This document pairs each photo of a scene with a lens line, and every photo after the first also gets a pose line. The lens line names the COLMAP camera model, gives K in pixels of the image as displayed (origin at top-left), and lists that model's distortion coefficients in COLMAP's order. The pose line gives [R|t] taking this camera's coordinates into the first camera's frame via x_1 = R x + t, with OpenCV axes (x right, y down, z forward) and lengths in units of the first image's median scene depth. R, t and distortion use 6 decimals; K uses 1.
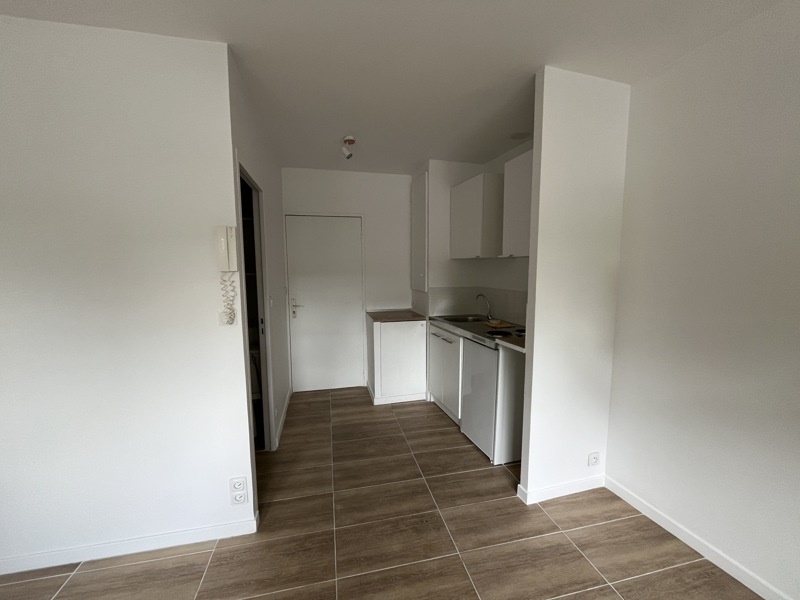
lens RADIAL K [[324.2, 0, 399.6], [0, 324.2, 298.5], [0, 0, 1]] dist [-0.002035, -0.000214]
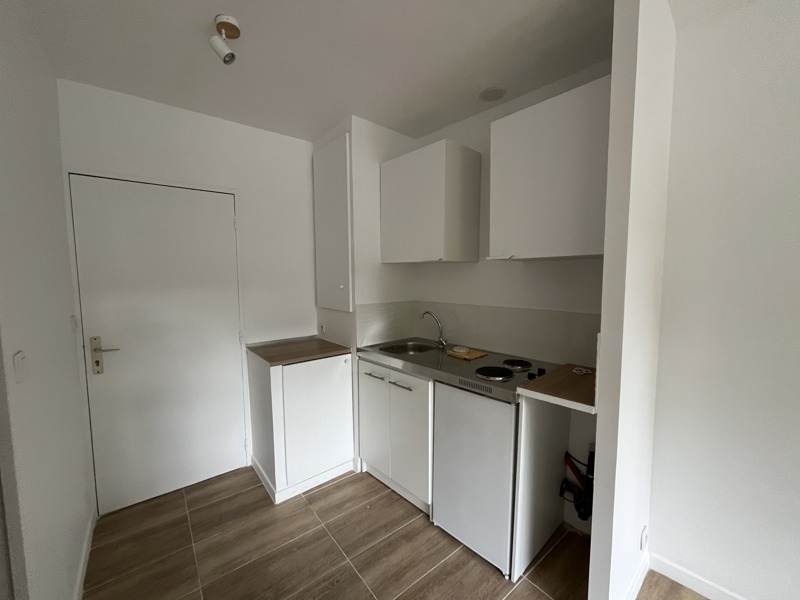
lens RADIAL K [[324.2, 0, 399.6], [0, 324.2, 298.5], [0, 0, 1]] dist [-0.002035, -0.000214]
pose [[0.903948, -0.035009, 0.426206, -0.117004], [0.045884, 0.998830, -0.015270, -0.033569], [-0.425173, 0.033359, 0.904497, 0.358556]]
